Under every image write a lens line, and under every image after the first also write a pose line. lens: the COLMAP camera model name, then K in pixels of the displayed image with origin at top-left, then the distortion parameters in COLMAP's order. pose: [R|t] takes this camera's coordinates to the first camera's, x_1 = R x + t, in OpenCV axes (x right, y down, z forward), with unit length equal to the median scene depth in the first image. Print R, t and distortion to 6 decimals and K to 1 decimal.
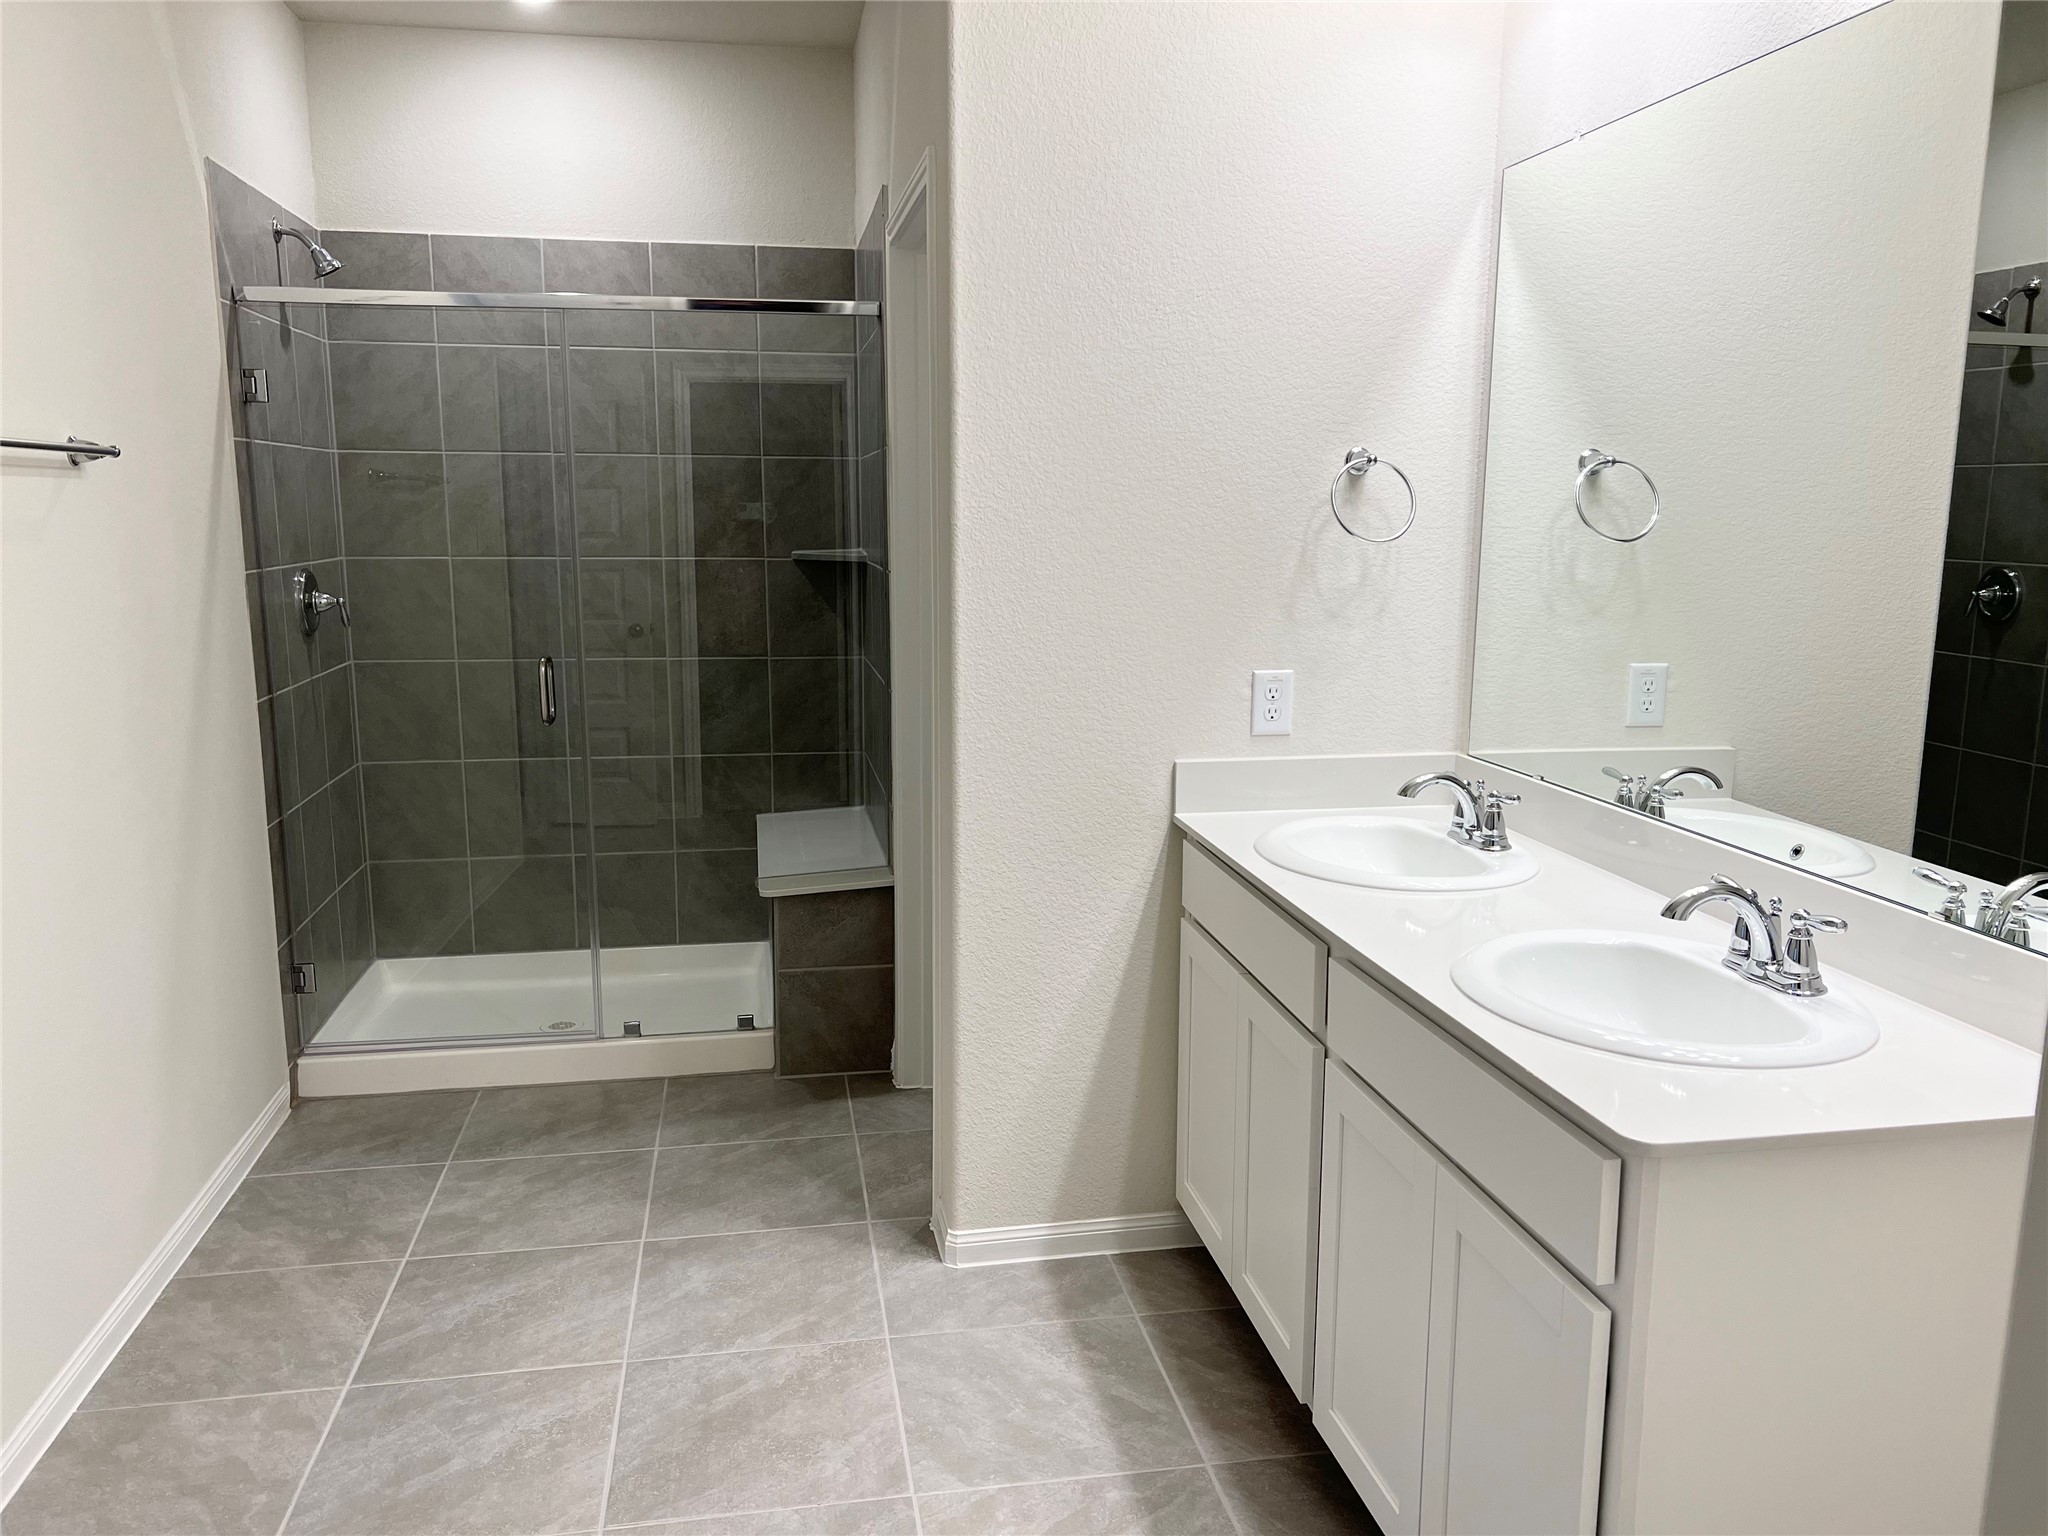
lens RADIAL K [[1544.3, 0, 1024.0], [0, 1544.3, 768.0], [0, 0, 1]] dist [0.065732, -0.080092]
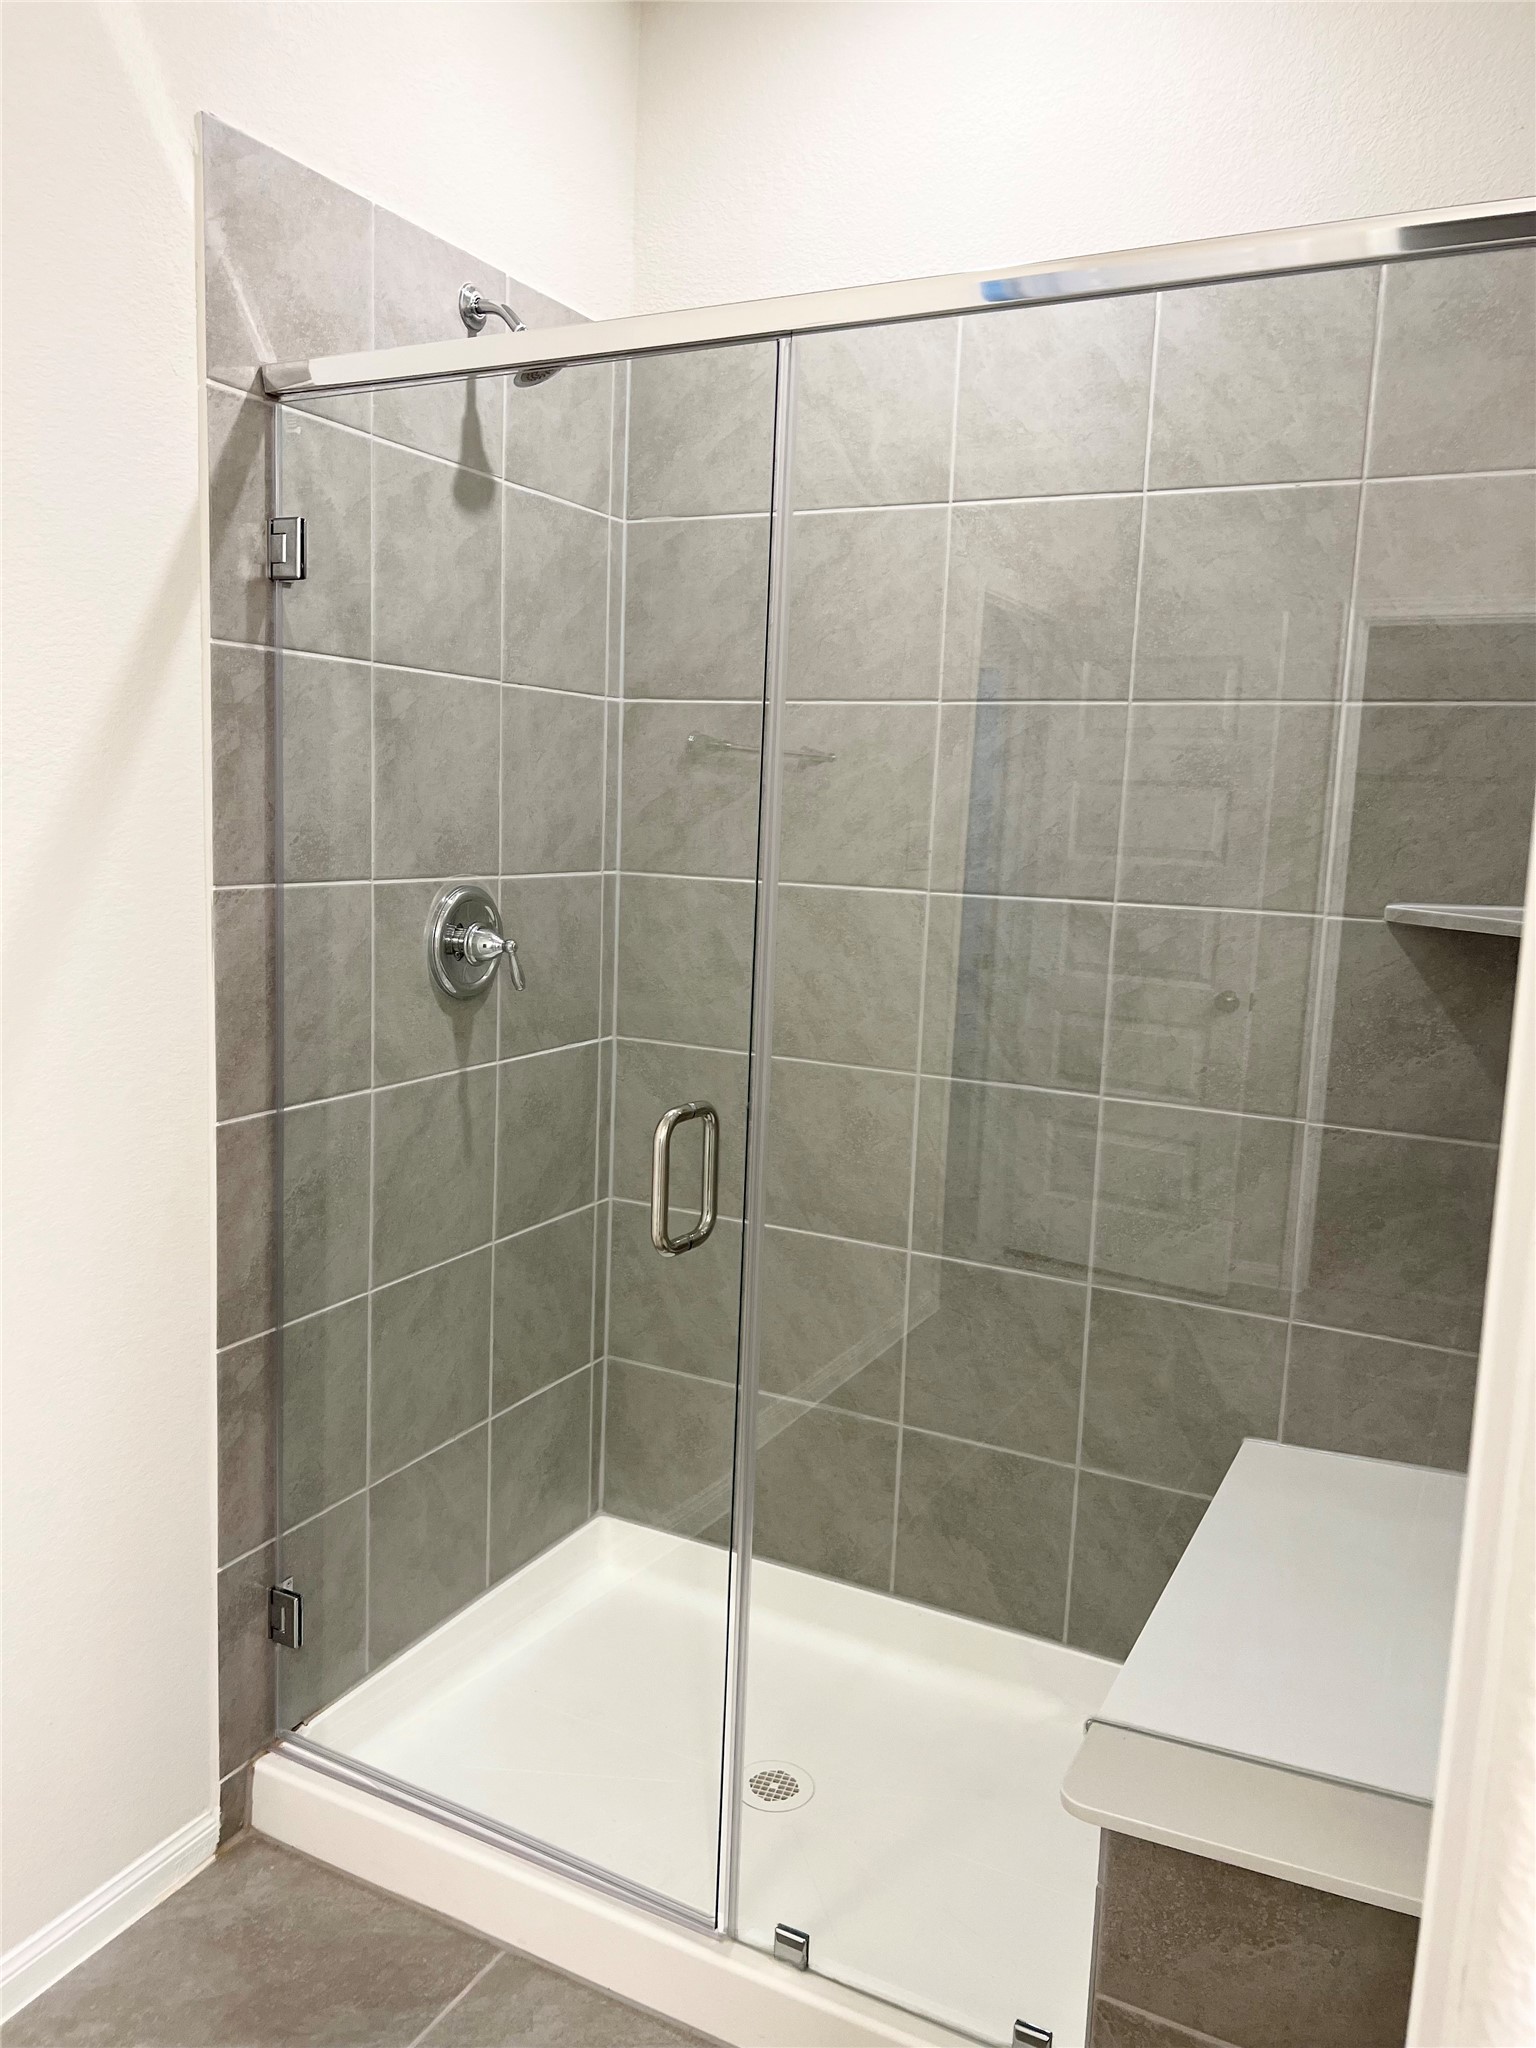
lens RADIAL K [[1544.3, 0, 756.7], [0, 1544.3, 1018.0], [0, 0, 1]] dist [0.065732, -0.080092]
pose [[0.793818, 0.108471, -0.598404, -0.017895], [-0.137036, 0.990564, -0.002230, -0.084930], [0.592515, 0.083773, 0.801192, 0.553292]]
